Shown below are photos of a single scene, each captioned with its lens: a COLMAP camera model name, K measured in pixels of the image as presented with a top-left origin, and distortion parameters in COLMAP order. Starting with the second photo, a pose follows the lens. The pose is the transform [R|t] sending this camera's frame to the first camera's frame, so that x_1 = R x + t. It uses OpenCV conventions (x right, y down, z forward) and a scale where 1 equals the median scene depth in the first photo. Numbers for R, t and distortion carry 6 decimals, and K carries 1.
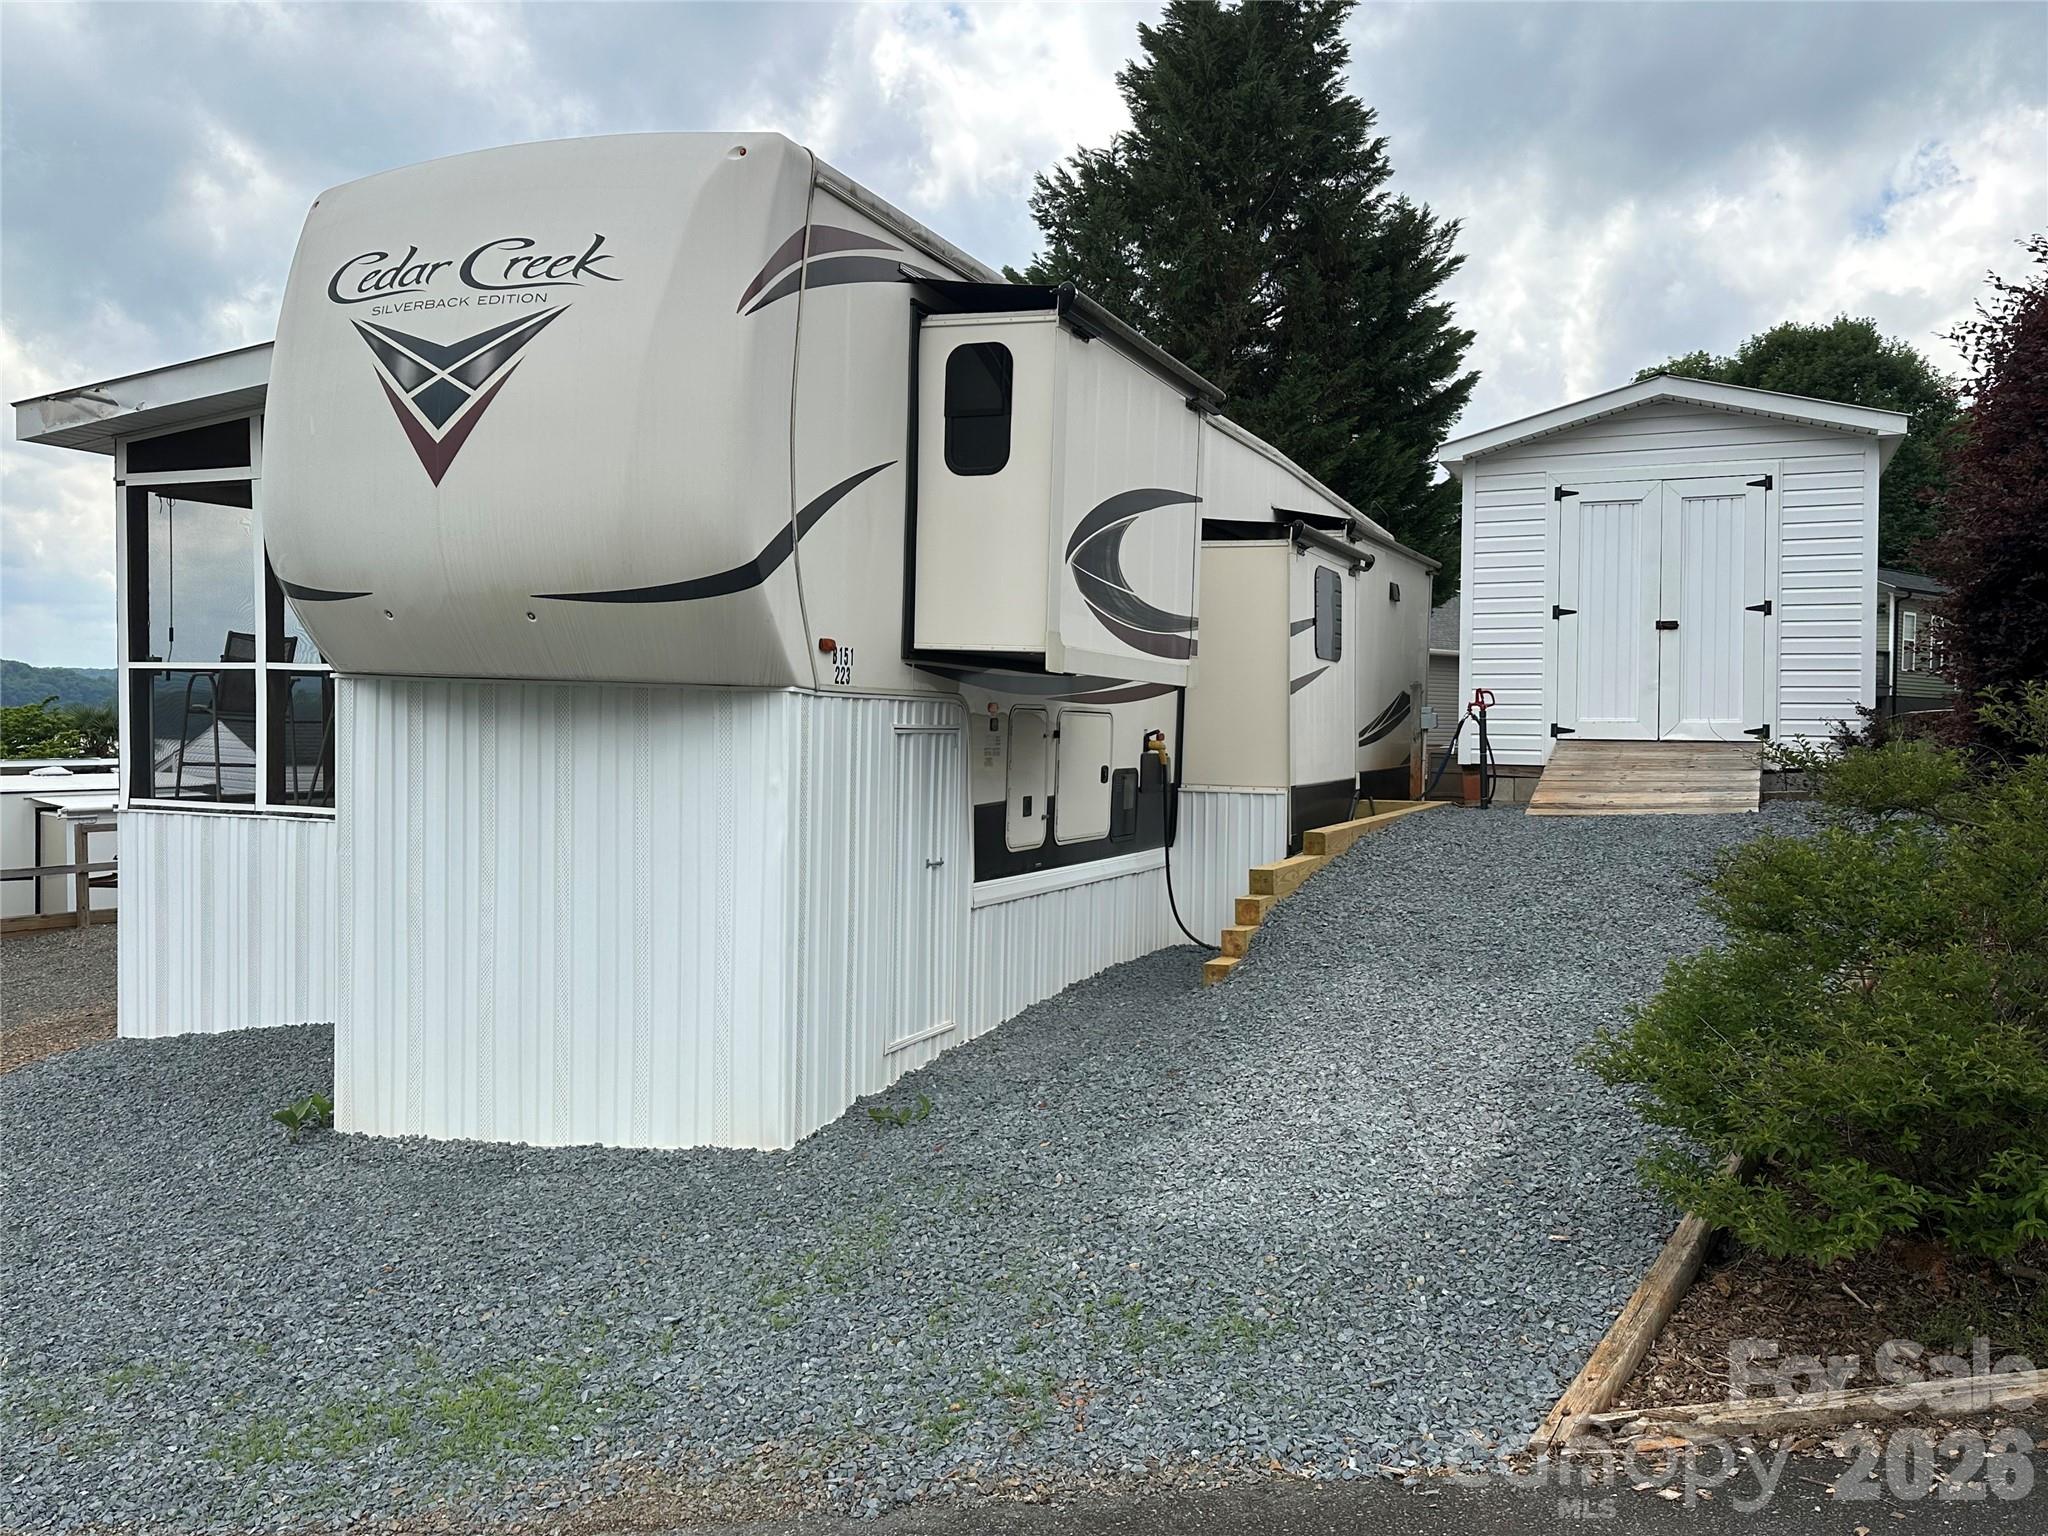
lens RADIAL K [[1600.2, 0, 1027.9], [0, 1600.2, 760.7], [0, 0, 1]] dist [0.126415, -0.258526]
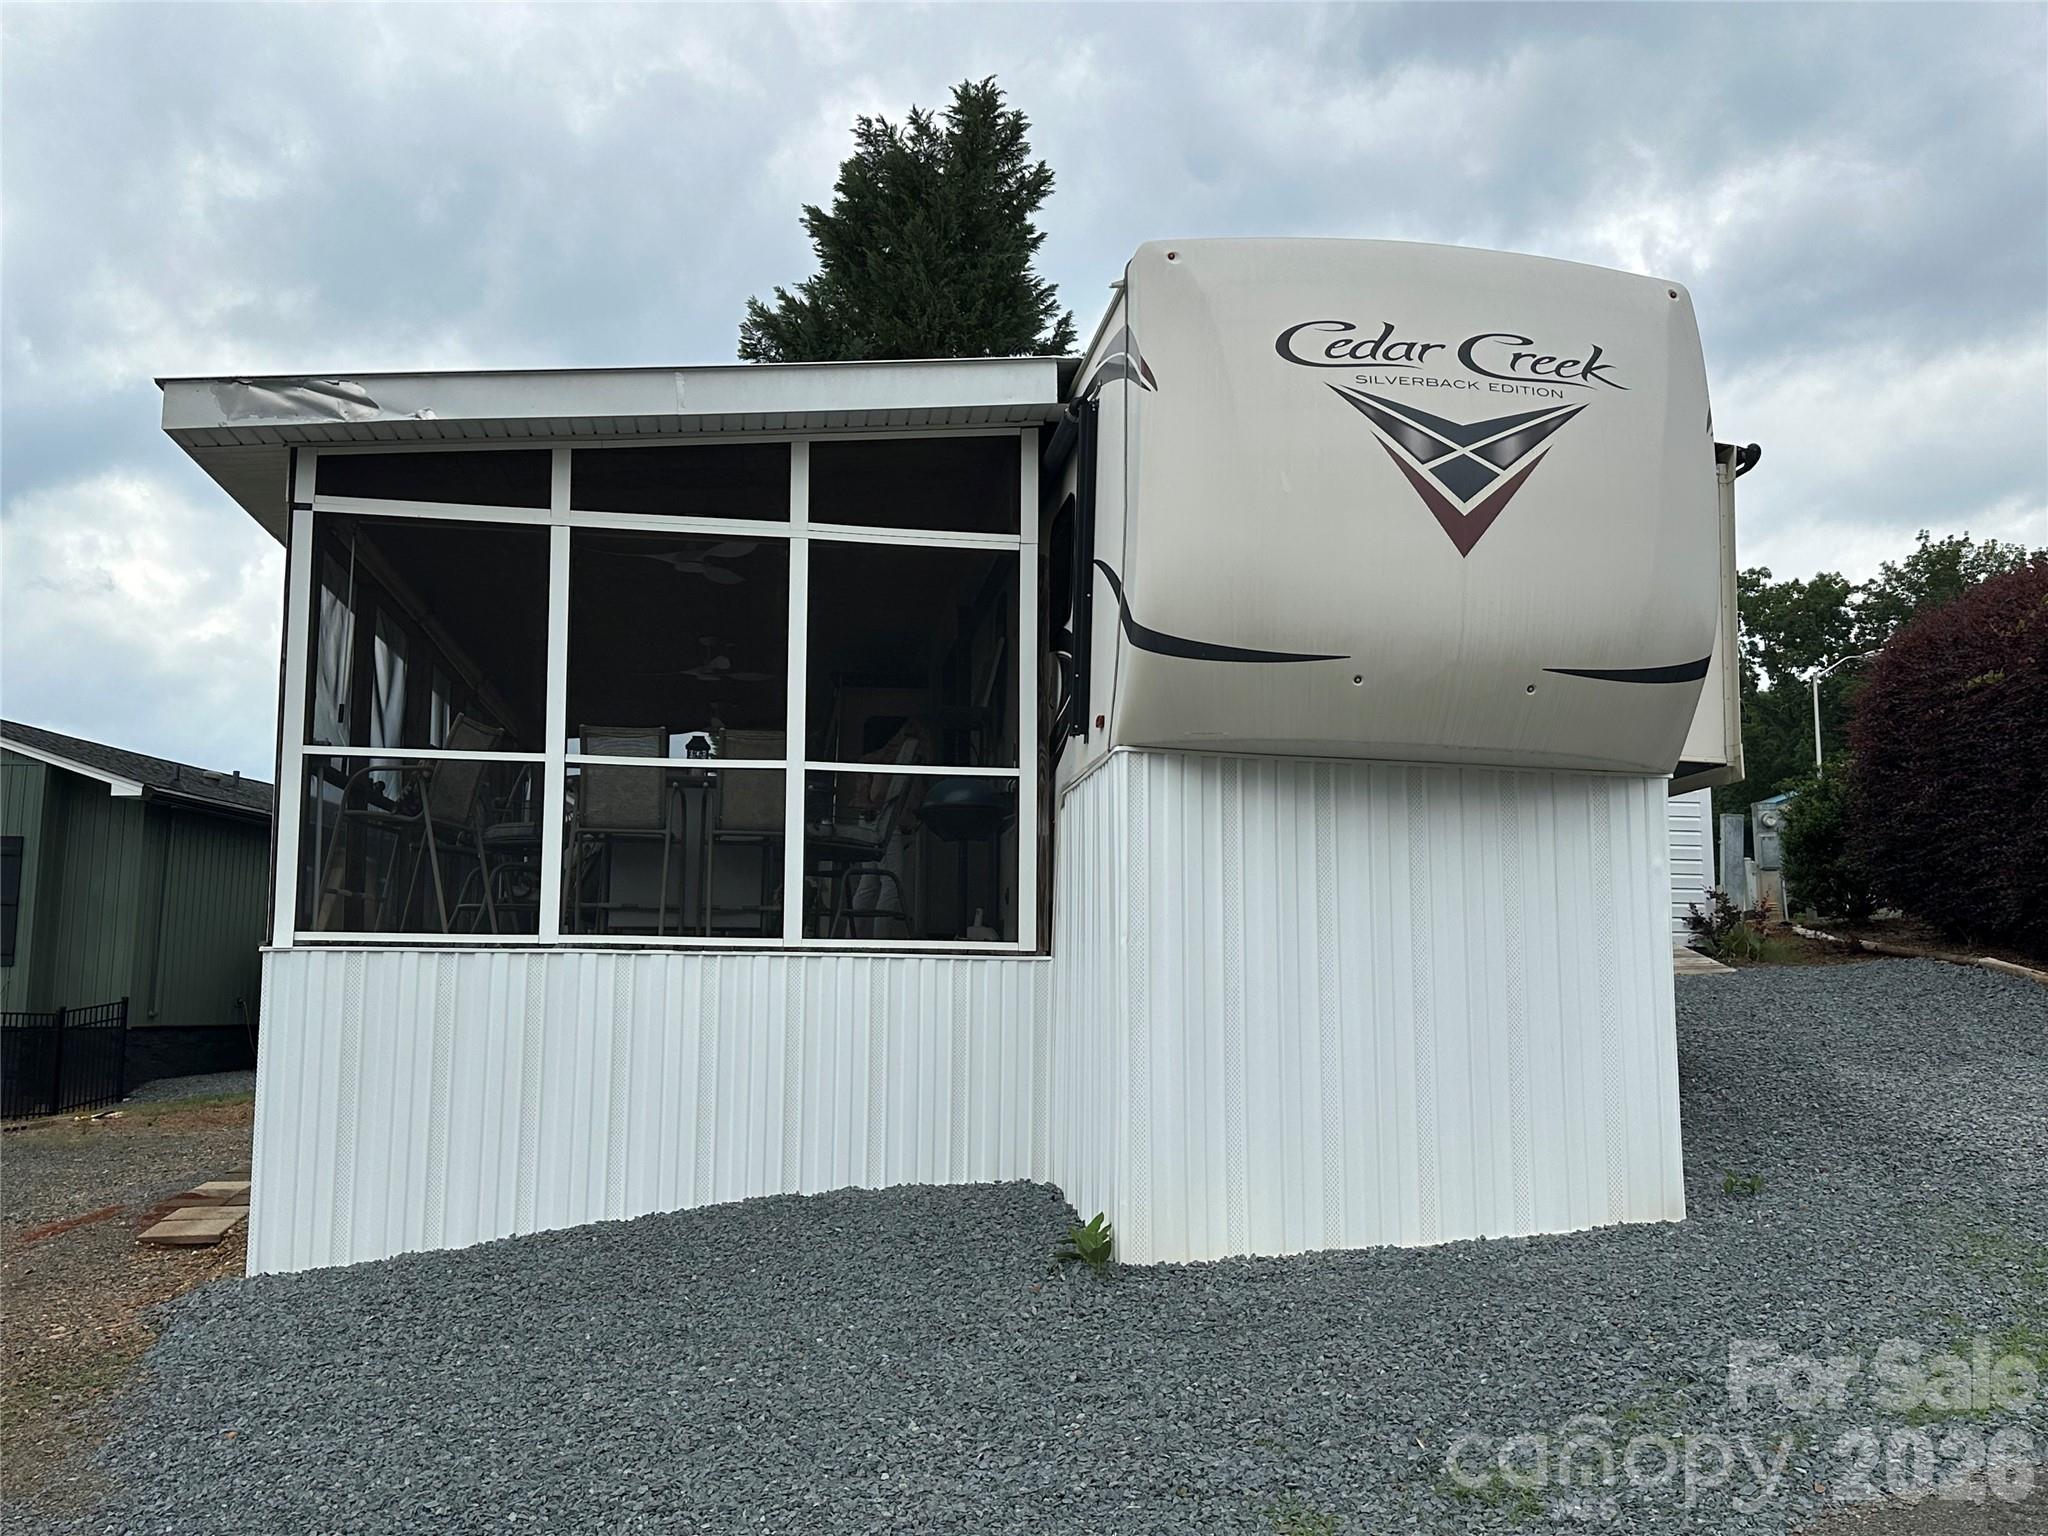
lens RADIAL K [[1959.1, 0, 1027.6], [0, 1959.1, 776.6], [0, 0, 1]] dist [0.097284, -0.003739]
pose [[0.851637, 0.058088, 0.520903, -0.891012], [0.013334, 0.991117, -0.132324, 0.091982], [-0.523962, 0.119637, 0.843298, 0.084946]]
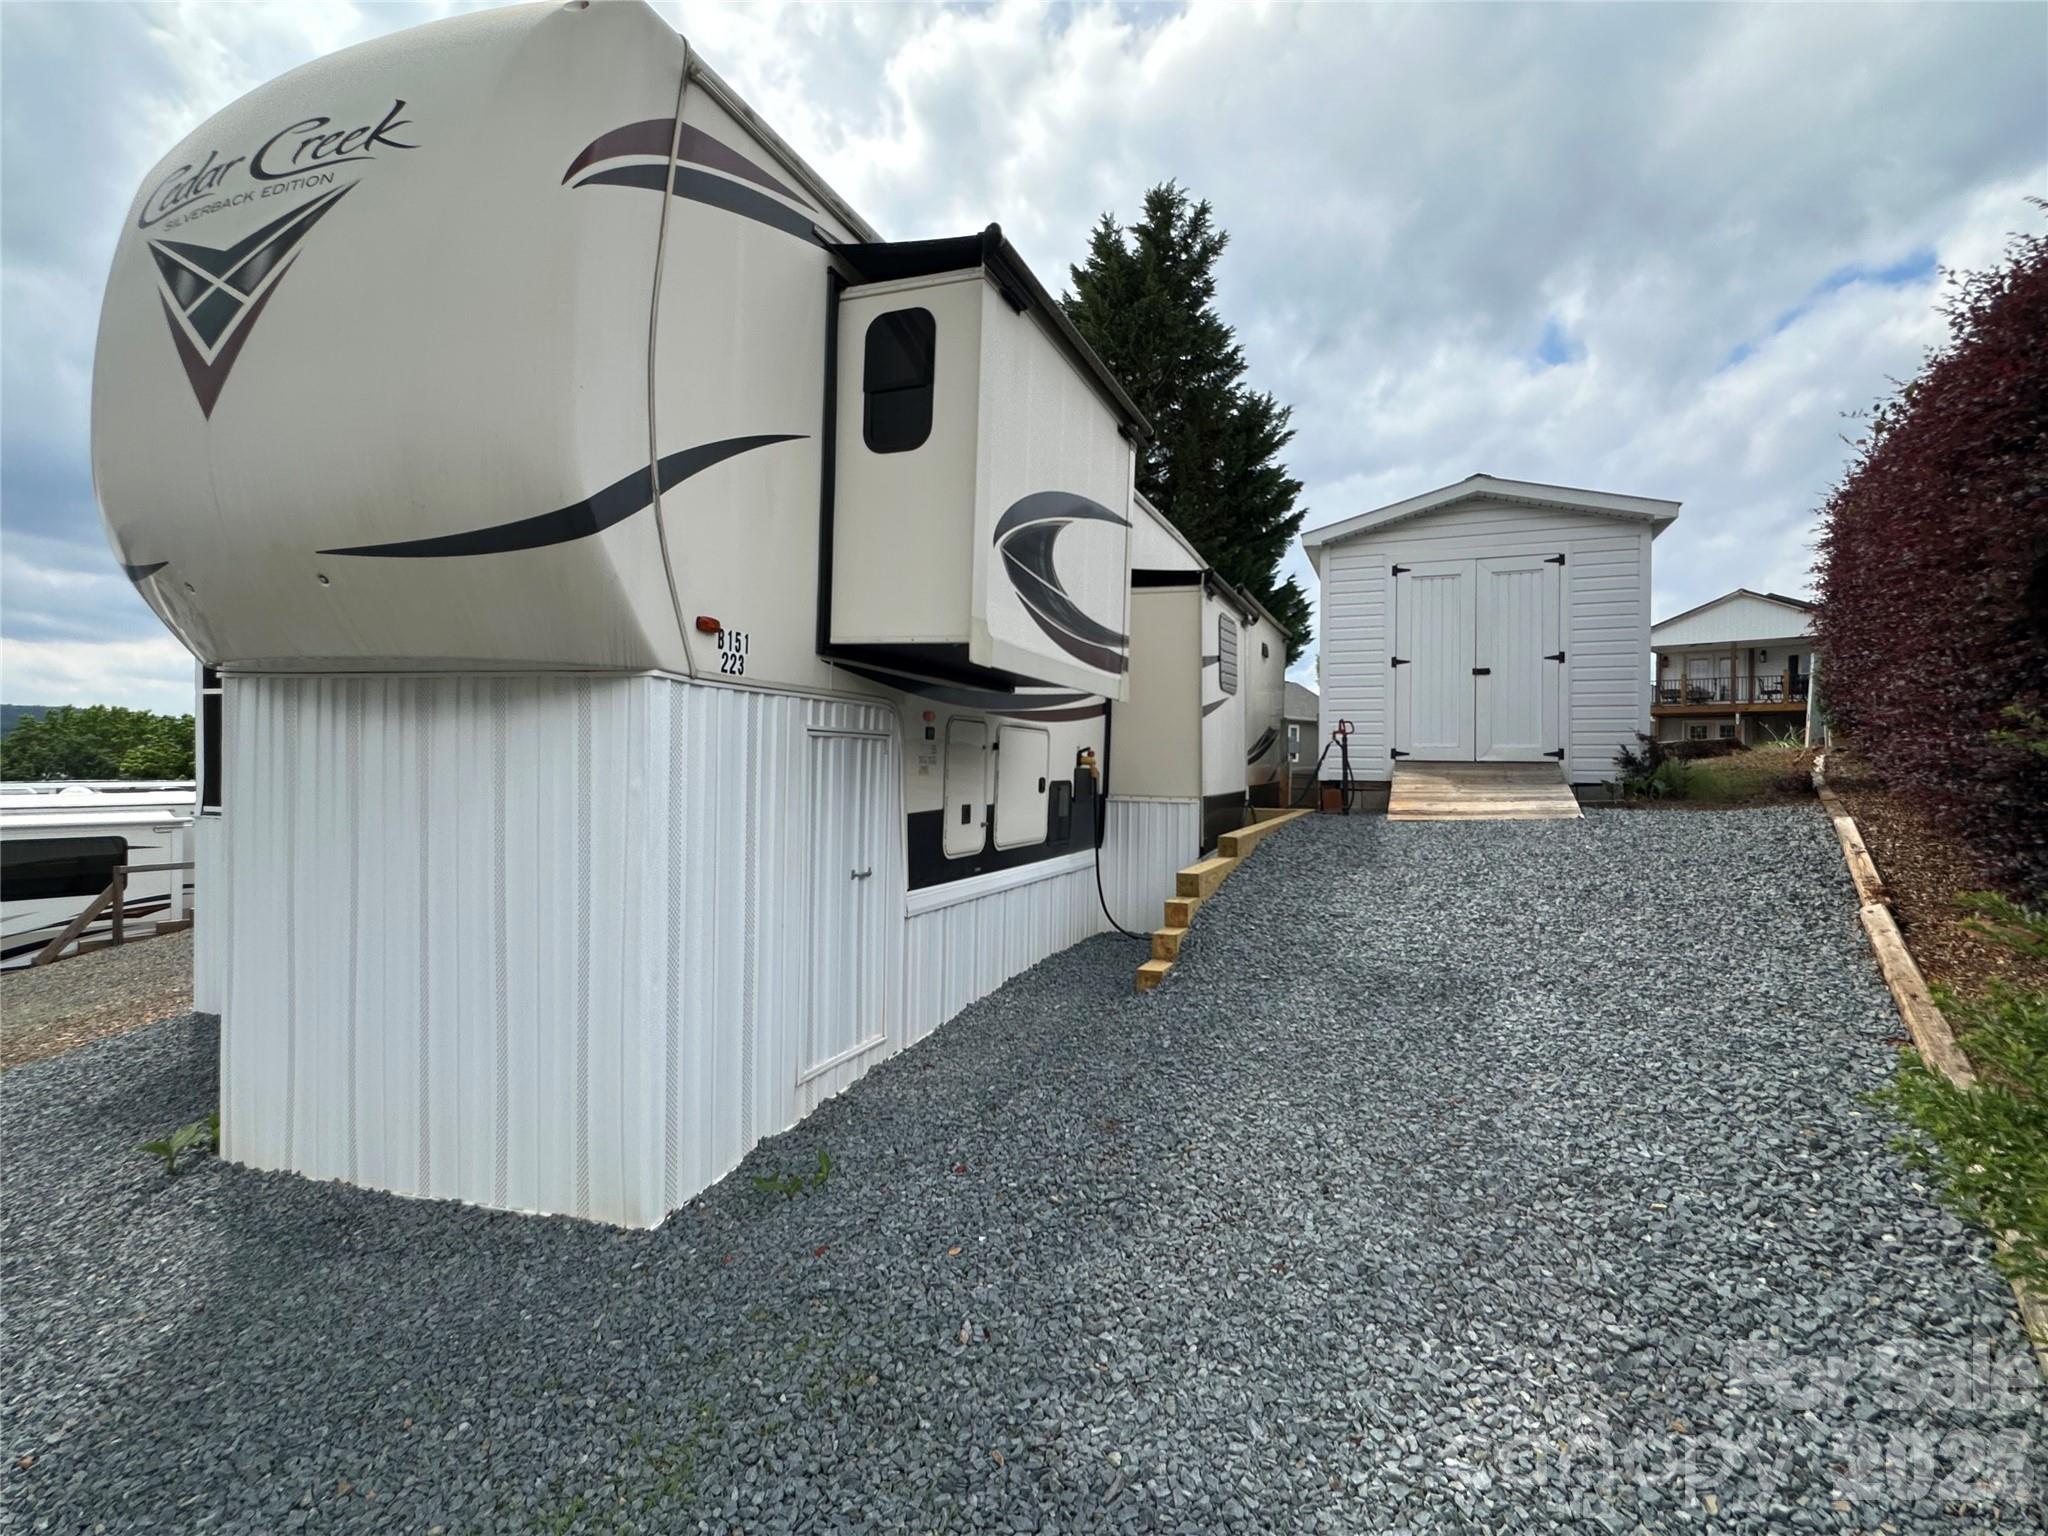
lens RADIAL K [[949.0, 0, 1019.6], [0, 949.0, 767.4], [0, 0, 1]] dist [-0.000401, -0.000477]
pose [[0.999865, 0.000511, 0.016444, 0.024008], [-0.000199, 0.999821, -0.018944, 0.009766], [-0.016451, 0.018938, 0.999685, 0.378427]]
